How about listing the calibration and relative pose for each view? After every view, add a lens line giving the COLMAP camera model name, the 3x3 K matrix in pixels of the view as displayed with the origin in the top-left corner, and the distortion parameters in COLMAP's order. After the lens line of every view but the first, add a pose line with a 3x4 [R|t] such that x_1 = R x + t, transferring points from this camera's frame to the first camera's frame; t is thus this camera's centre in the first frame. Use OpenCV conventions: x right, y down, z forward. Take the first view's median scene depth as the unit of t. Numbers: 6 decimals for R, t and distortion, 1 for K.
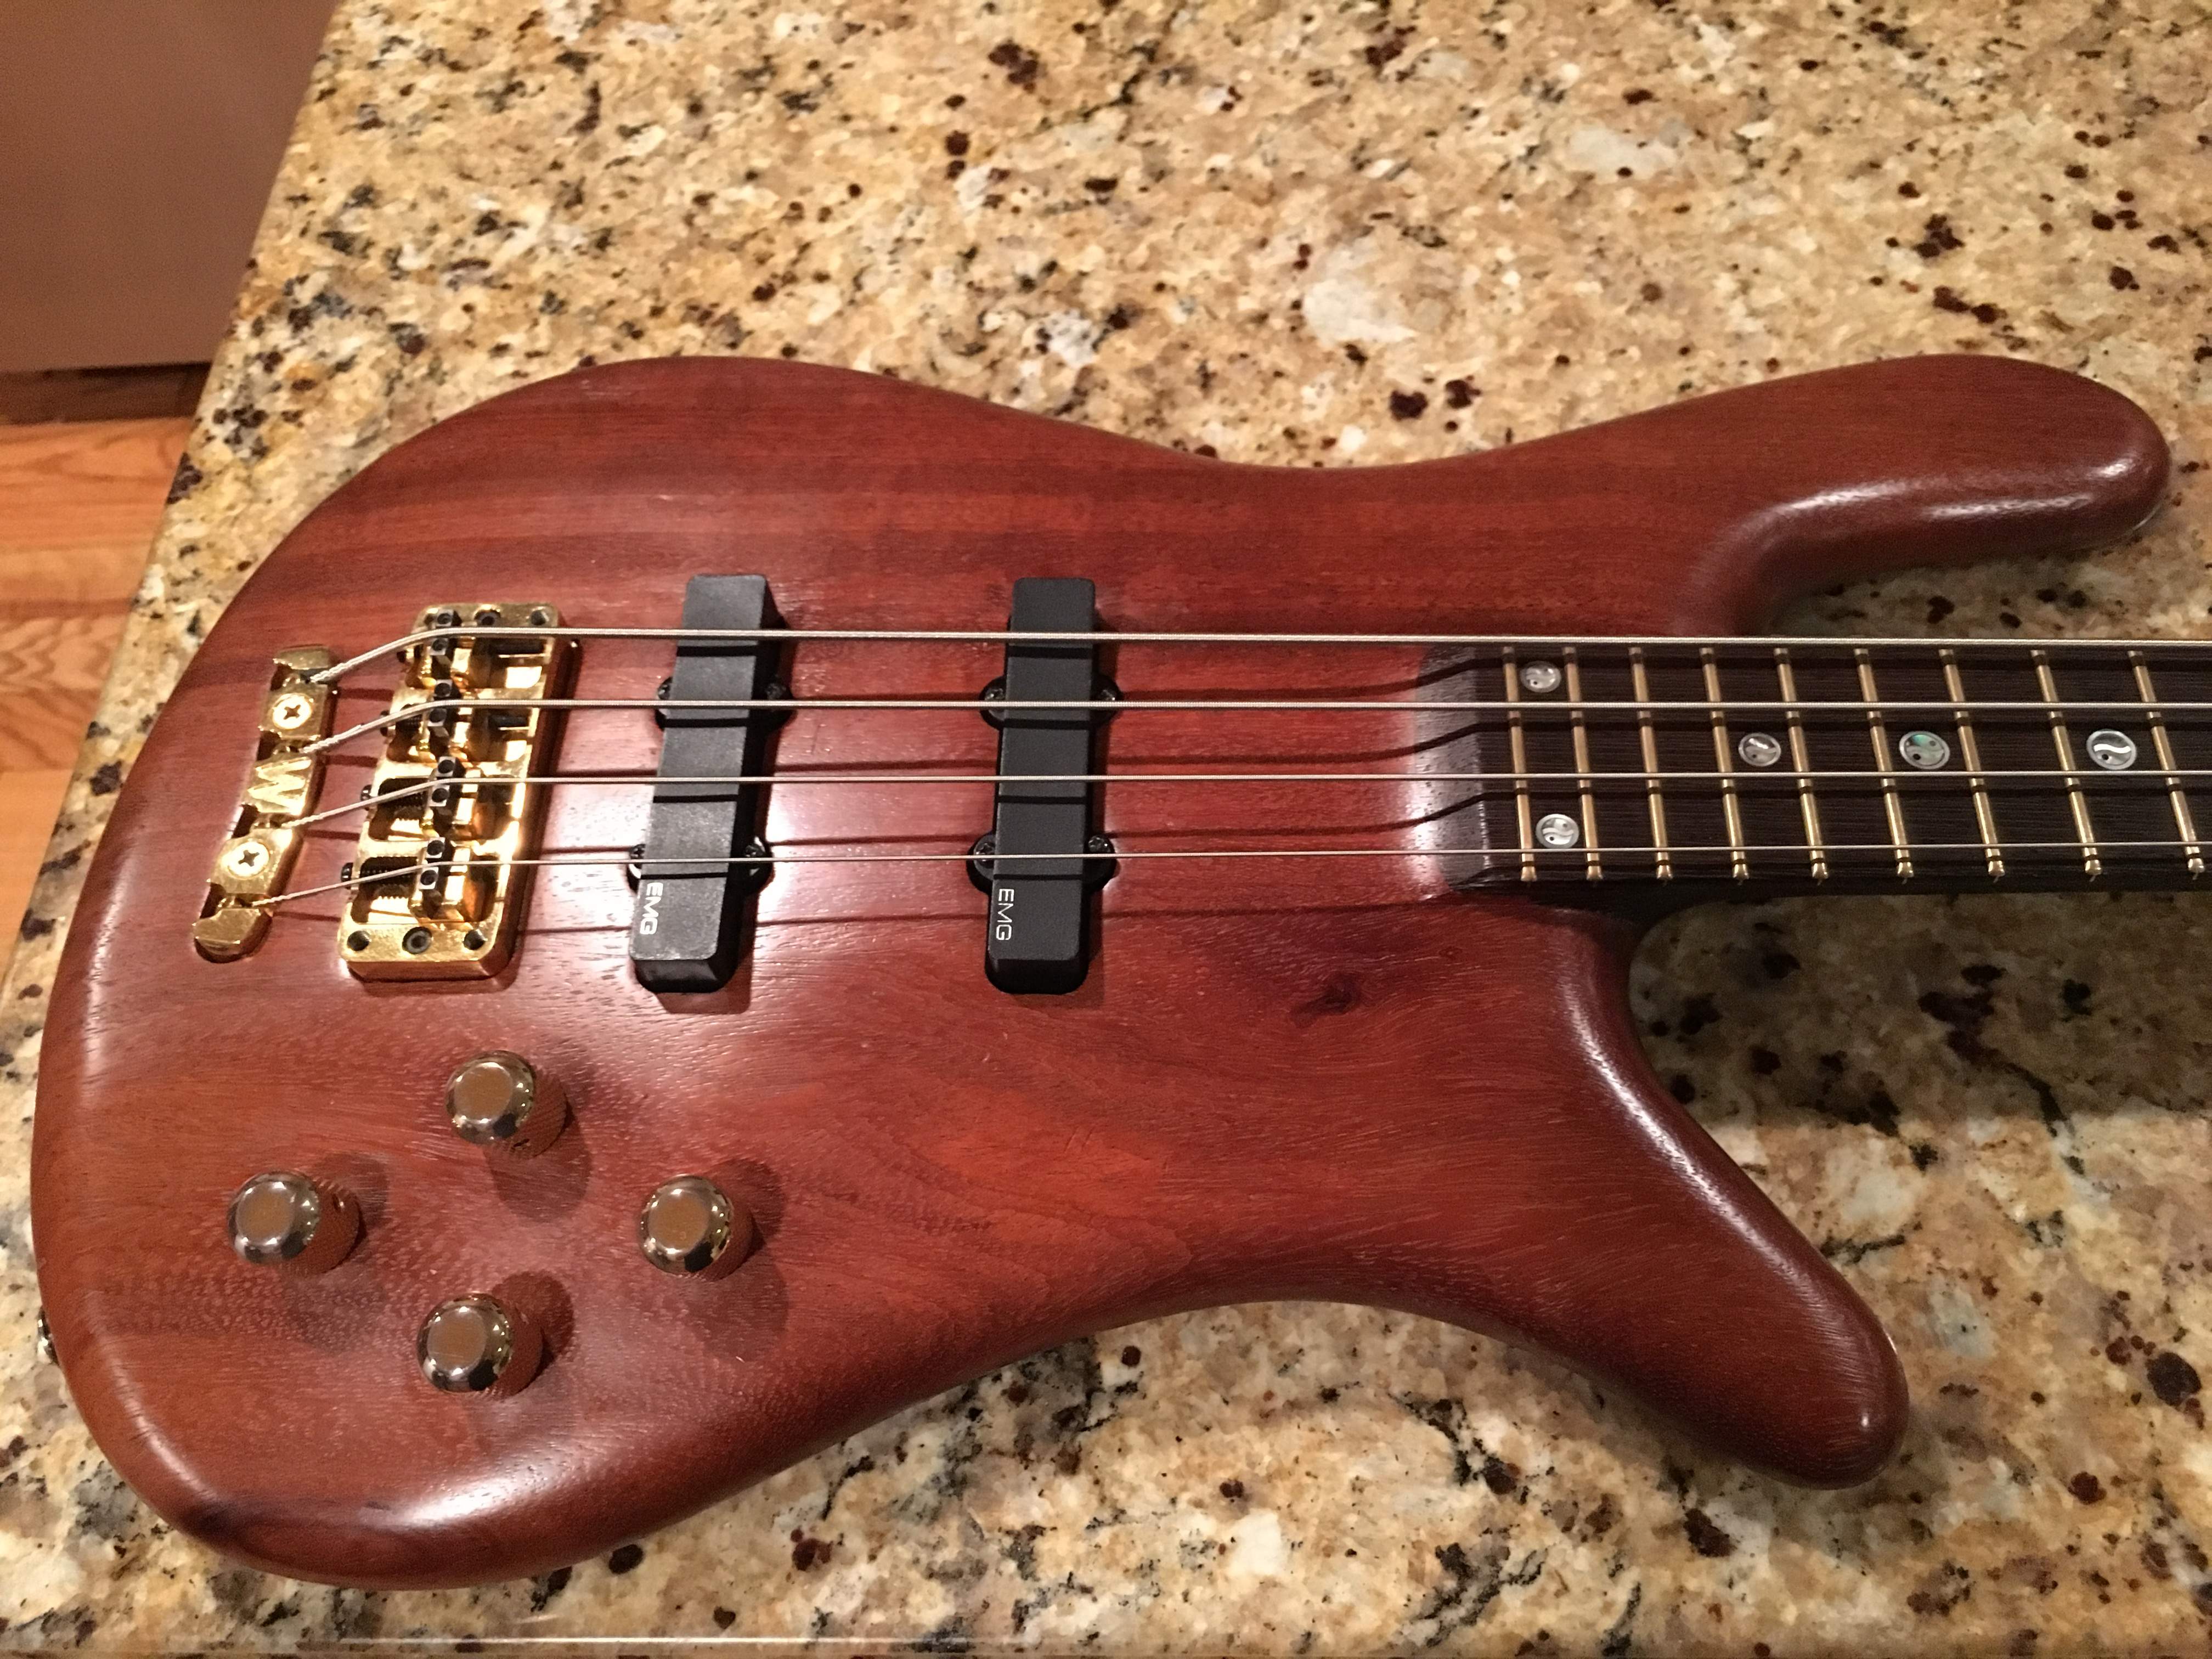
lens RADIAL K [[1918.0, 0, 1088.7], [0, 1918.0, 820.7], [0, 0, 1]] dist [0.085809, -0.145134]
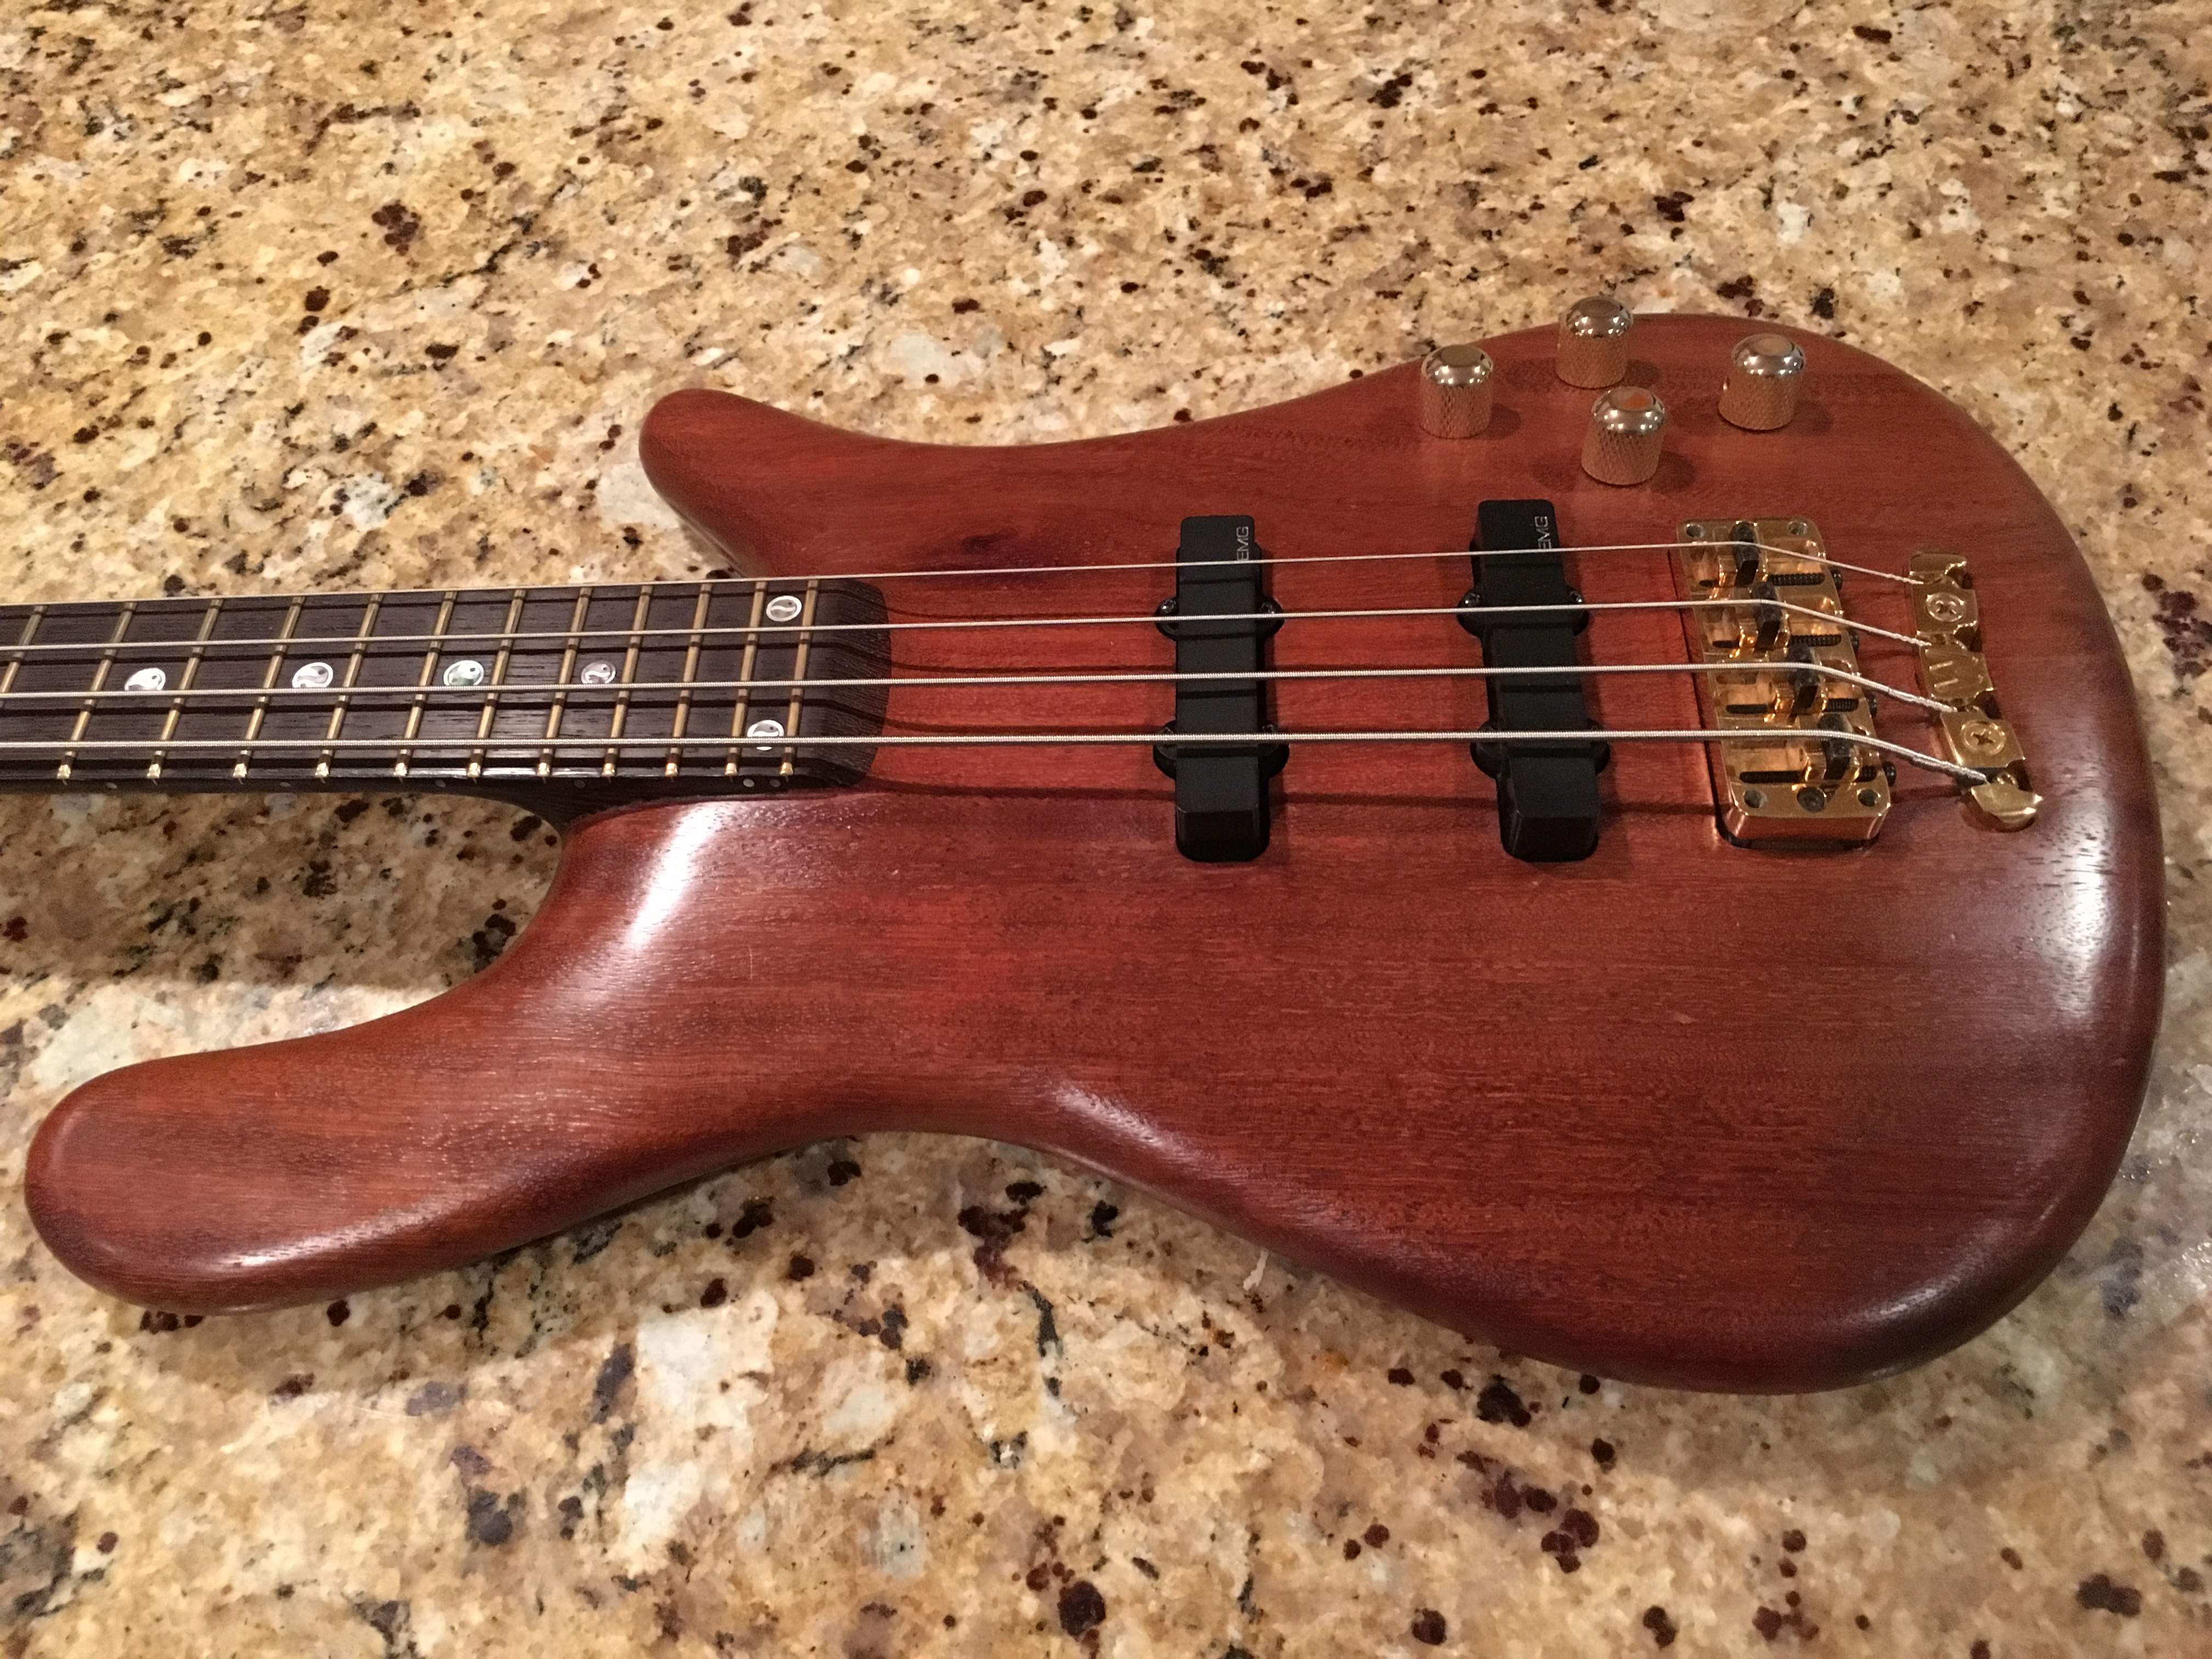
lens RADIAL K [[1918.0, 0, 1088.7], [0, 1918.0, 820.7], [0, 0, 1]] dist [0.085809, -0.145134]
pose [[0.997740, 0.055289, 0.038175, 0.347893], [-0.053825, 0.997813, -0.038380, -0.064022], [-0.040214, 0.036238, 0.998534, -0.033294]]
